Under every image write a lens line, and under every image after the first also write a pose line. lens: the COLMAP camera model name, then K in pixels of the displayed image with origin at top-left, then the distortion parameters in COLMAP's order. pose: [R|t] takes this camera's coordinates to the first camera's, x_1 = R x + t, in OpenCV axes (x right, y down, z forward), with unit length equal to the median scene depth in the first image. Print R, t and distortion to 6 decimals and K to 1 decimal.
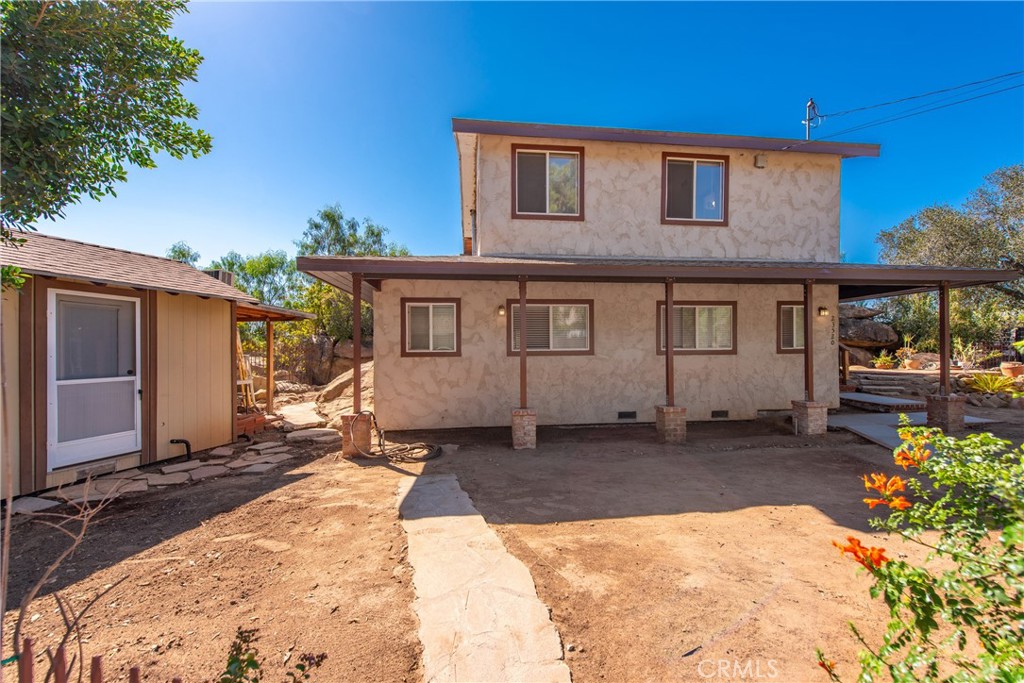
lens RADIAL K [[406.6, 0, 517.2], [0, 406.6, 344.6], [0, 0, 1]] dist [0.003539, -0.000126]
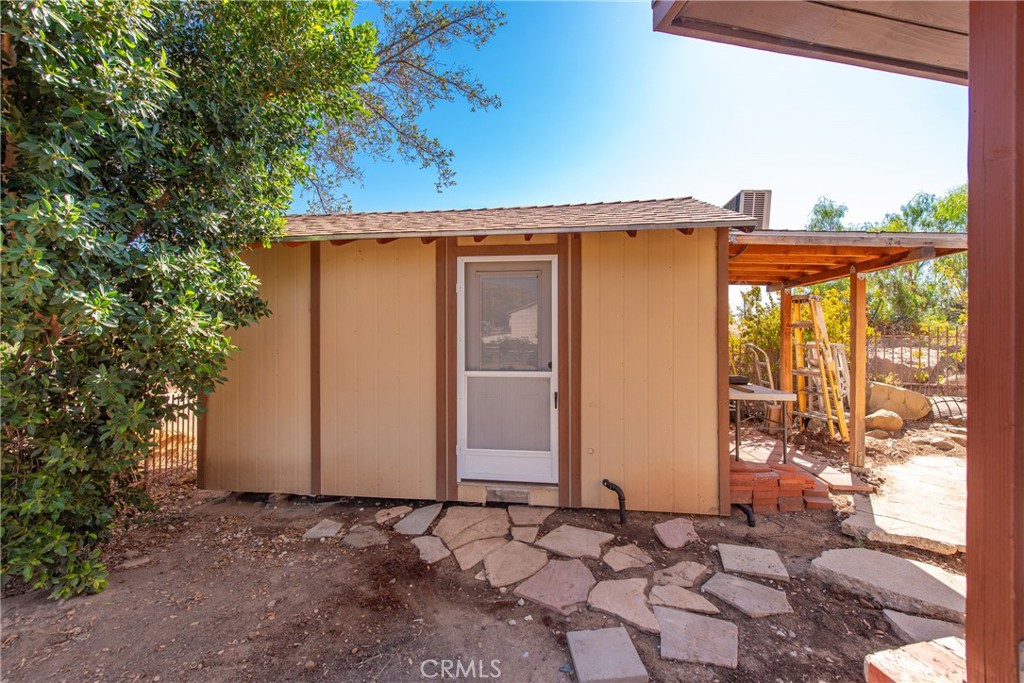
lens RADIAL K [[406.6, 0, 517.2], [0, 406.6, 344.6], [0, 0, 1]] dist [0.003539, -0.000126]
pose [[0.098789, 0.015889, -0.994982, -0.277254], [0.011831, 0.999783, 0.017140, 0.020215], [0.995038, -0.013465, 0.098579, 0.877888]]
